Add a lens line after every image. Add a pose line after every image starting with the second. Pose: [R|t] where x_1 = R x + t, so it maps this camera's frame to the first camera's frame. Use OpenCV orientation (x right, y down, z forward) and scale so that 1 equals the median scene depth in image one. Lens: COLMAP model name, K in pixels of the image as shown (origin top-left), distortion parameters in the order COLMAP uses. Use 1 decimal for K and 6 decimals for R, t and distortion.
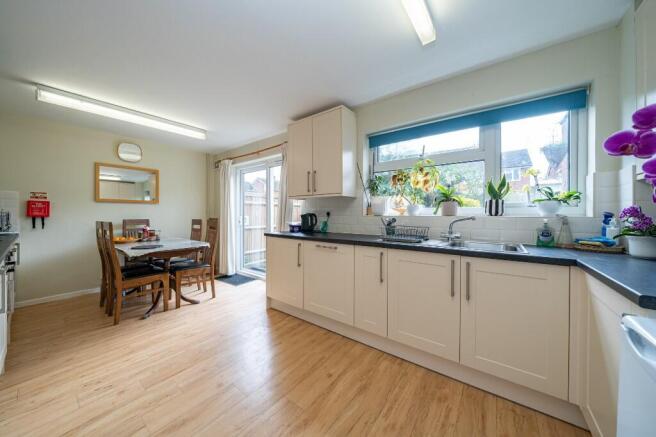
lens RADIAL K [[225.9, 0, 326.6], [0, 225.9, 217.5], [0, 0, 1]] dist [0.000072, -0.000035]
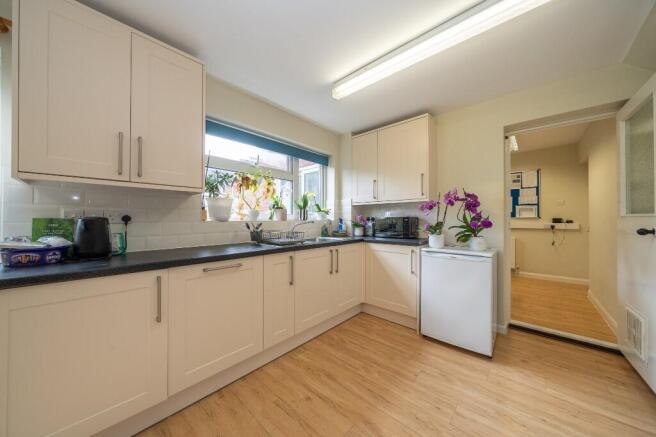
lens RADIAL K [[225.9, 0, 326.6], [0, 225.9, 217.5], [0, 0, 1]] dist [0.000072, -0.000035]
pose [[0.086106, -0.000113, 0.996286, -0.765358], [0.011451, 0.999934, -0.000877, -0.020437], [-0.996220, 0.011484, 0.086102, 0.731872]]
